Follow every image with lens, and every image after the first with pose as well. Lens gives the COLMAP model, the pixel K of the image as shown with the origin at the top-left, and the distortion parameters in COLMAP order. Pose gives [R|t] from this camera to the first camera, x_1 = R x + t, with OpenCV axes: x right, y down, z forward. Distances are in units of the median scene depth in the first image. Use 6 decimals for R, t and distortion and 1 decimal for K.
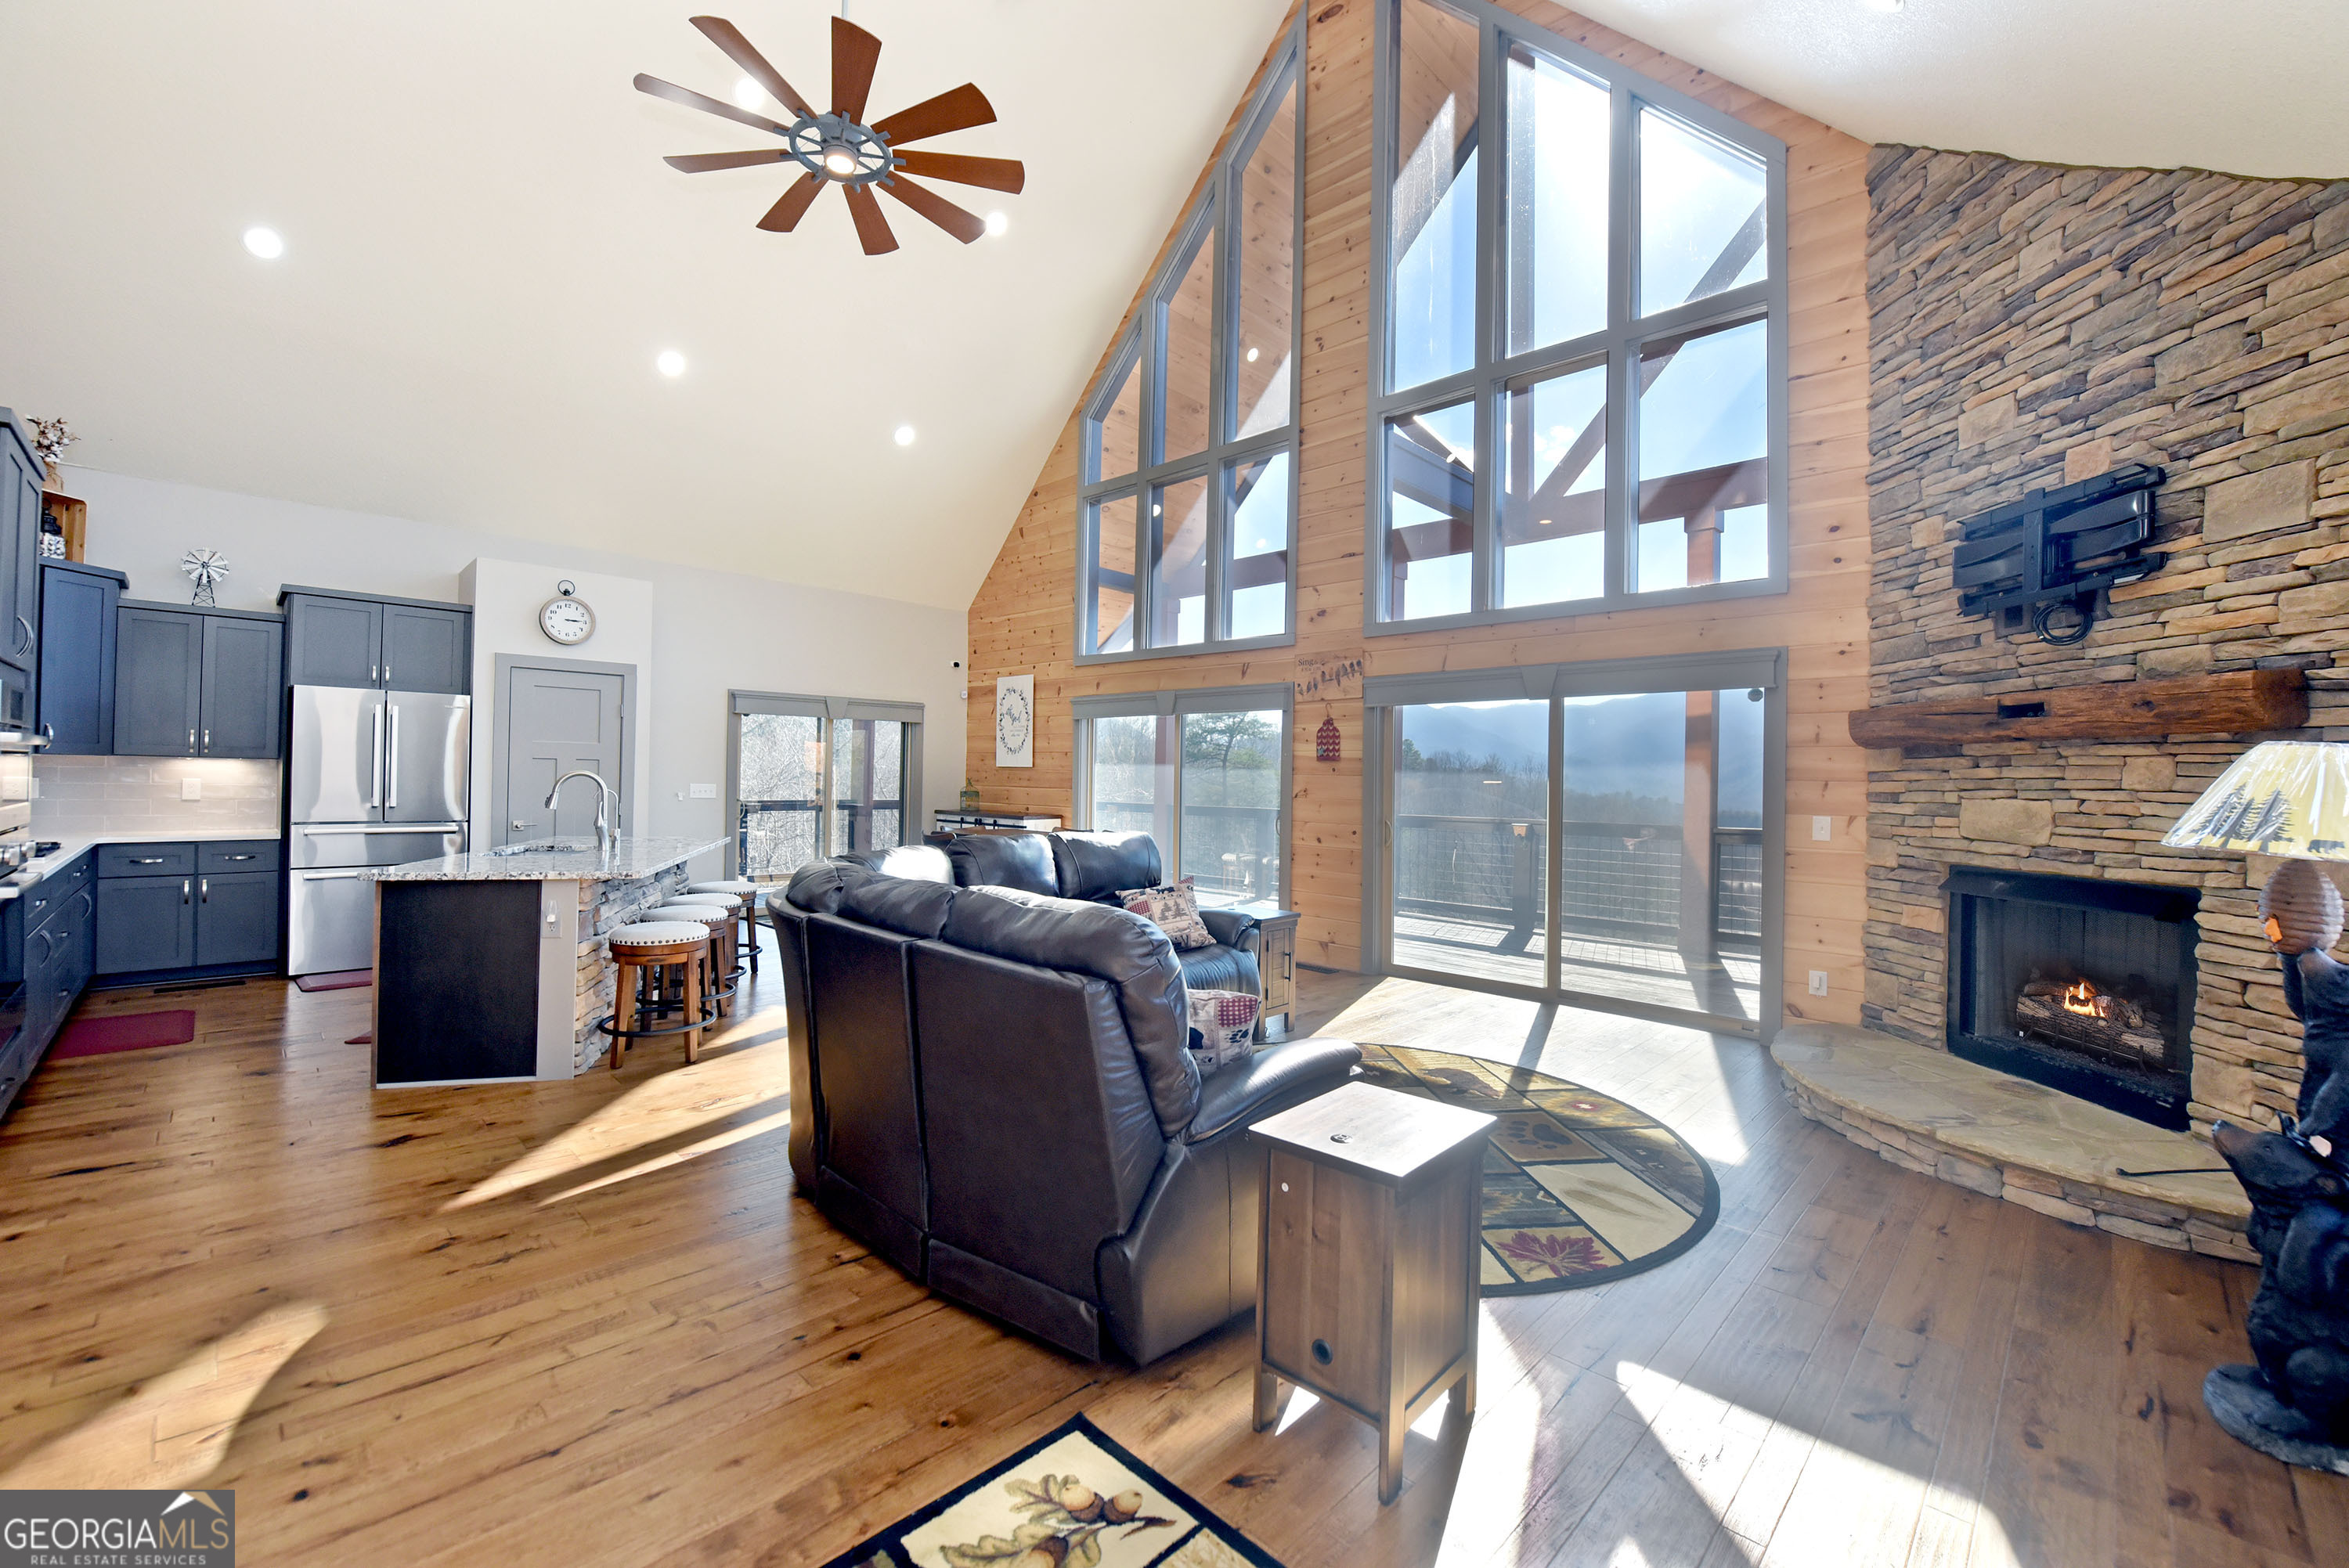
lens RADIAL K [[953.3, 0, 1181.8], [0, 953.3, 772.6], [0, 0, 1]] dist [-0.014104, -0.002397]
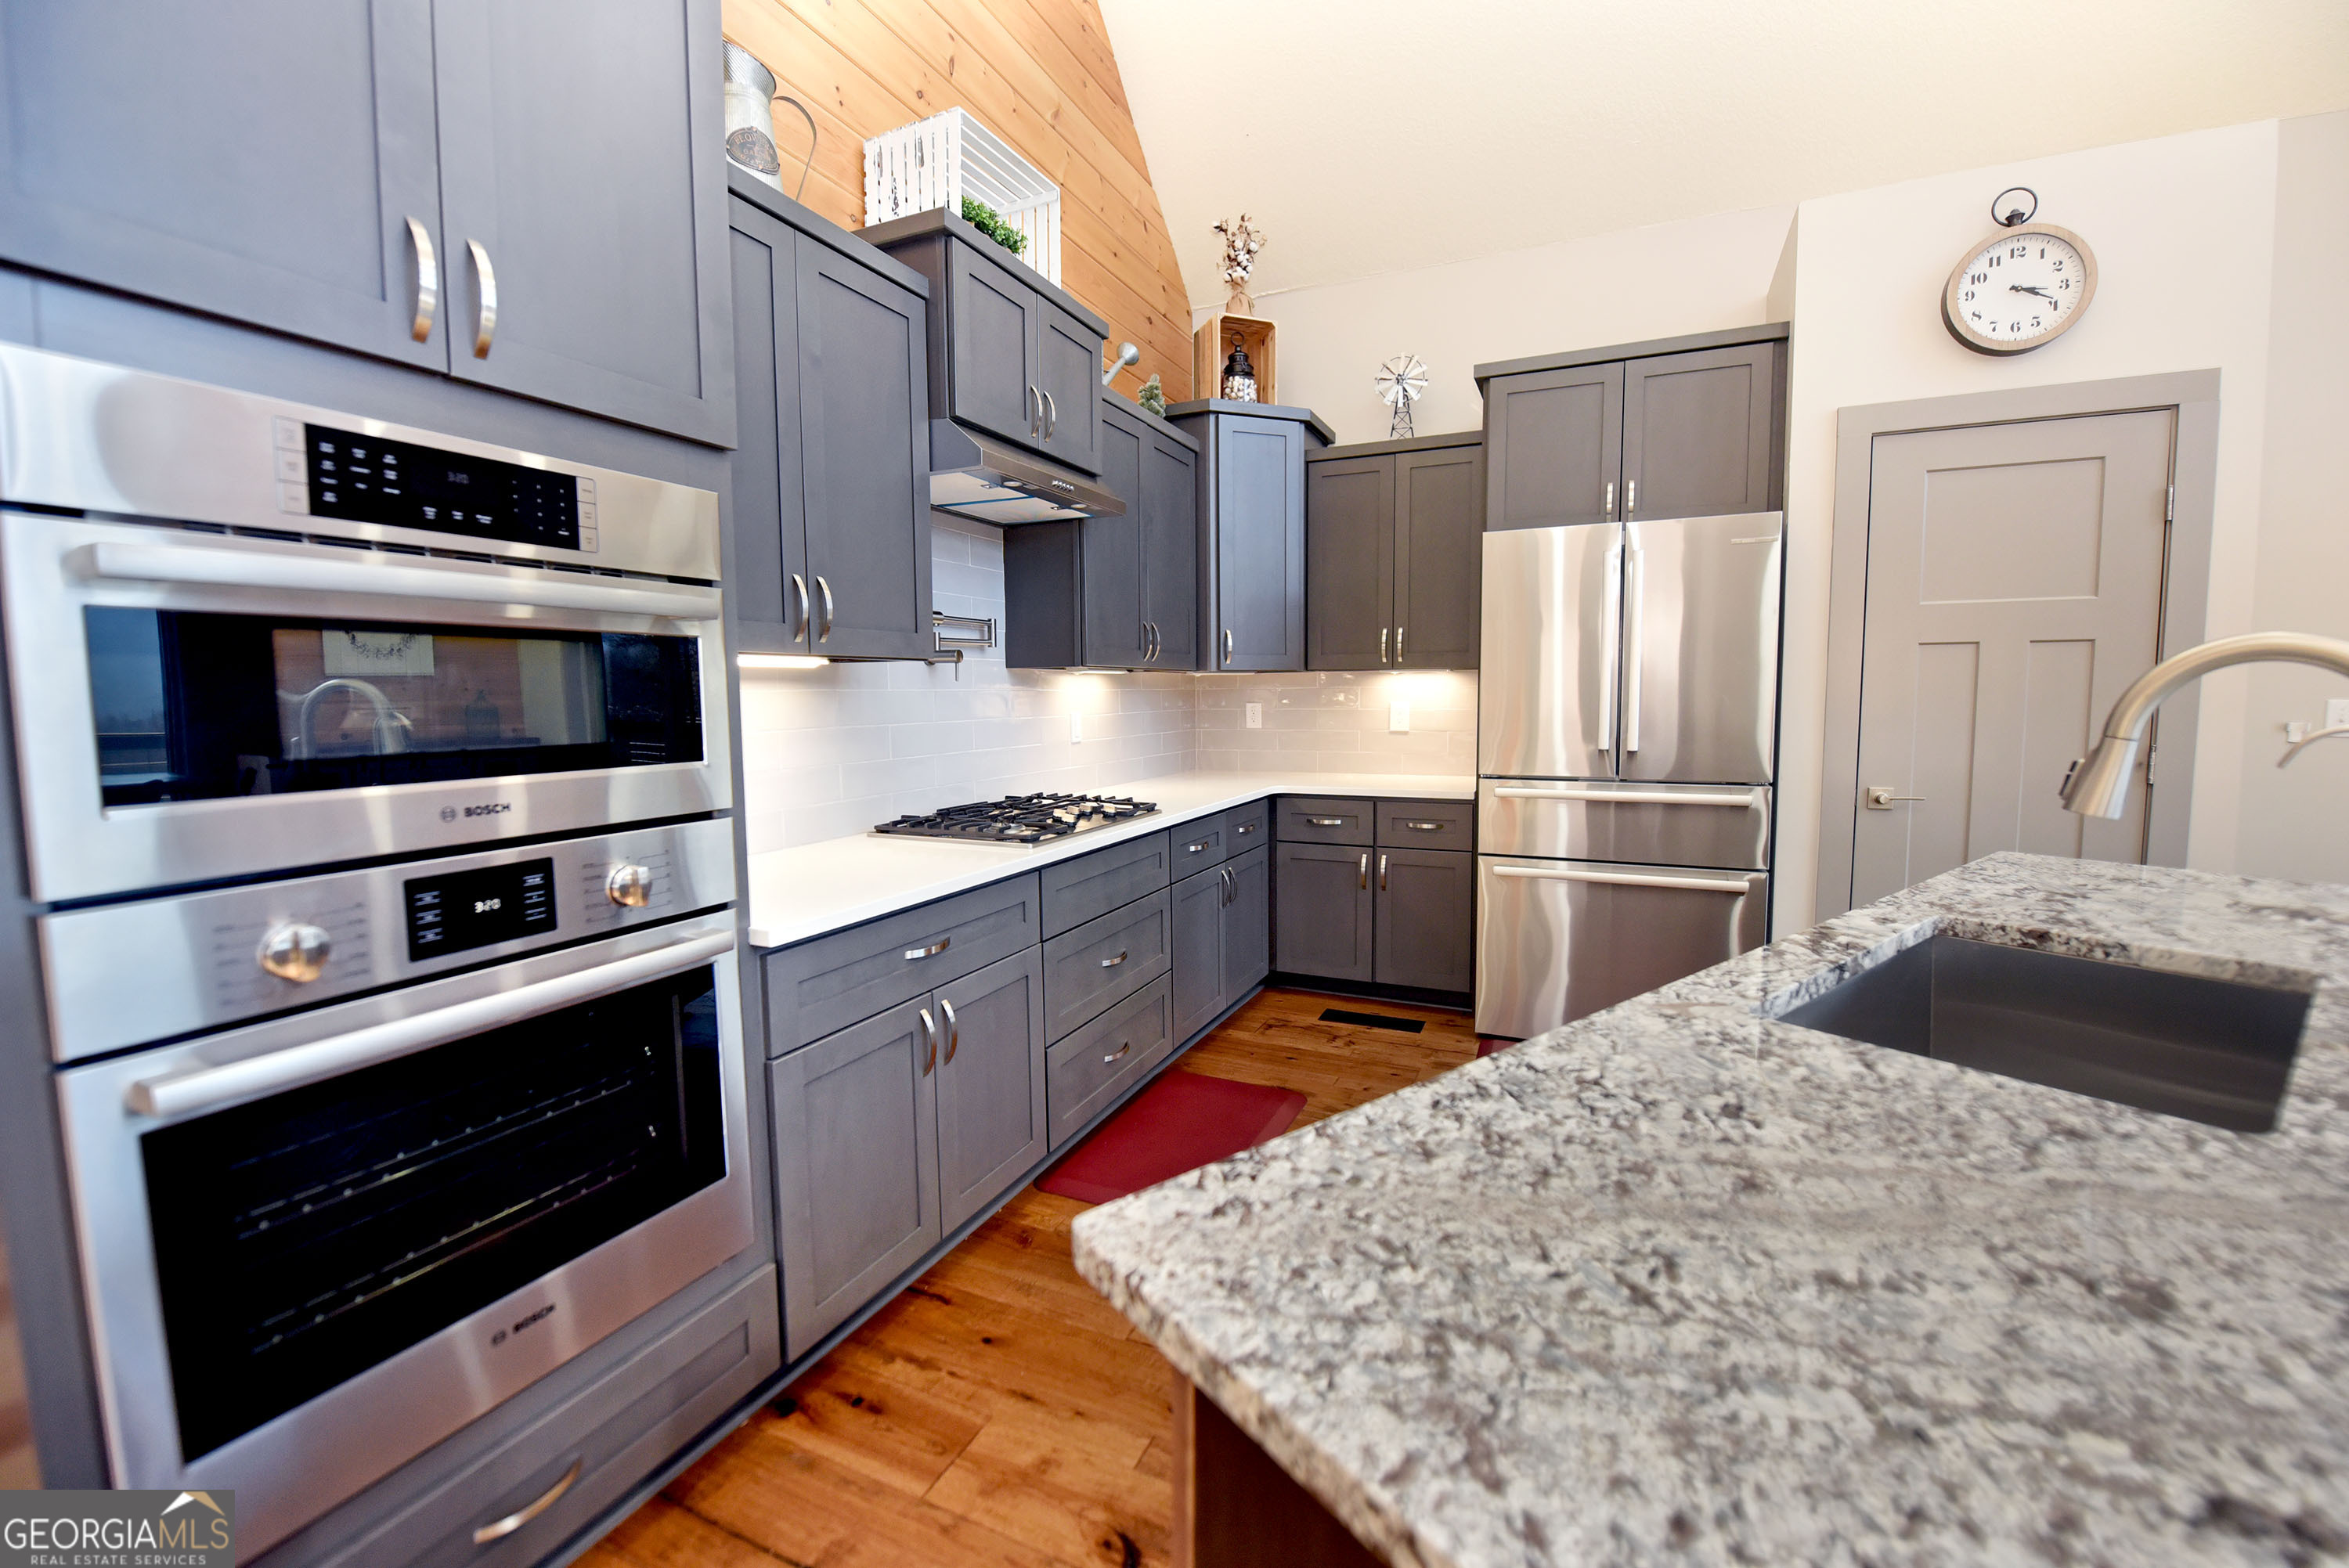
lens RADIAL K [[937.9, 0, 1184.8], [0, 937.9, 772.2], [0, 0, 1]] dist [-0.015761, -0.001913]
pose [[0.337792, 0.057823, -0.939443, -0.588831], [0.022071, 0.997350, 0.069324, 0.009266], [0.940962, -0.044151, 0.335621, 0.800326]]
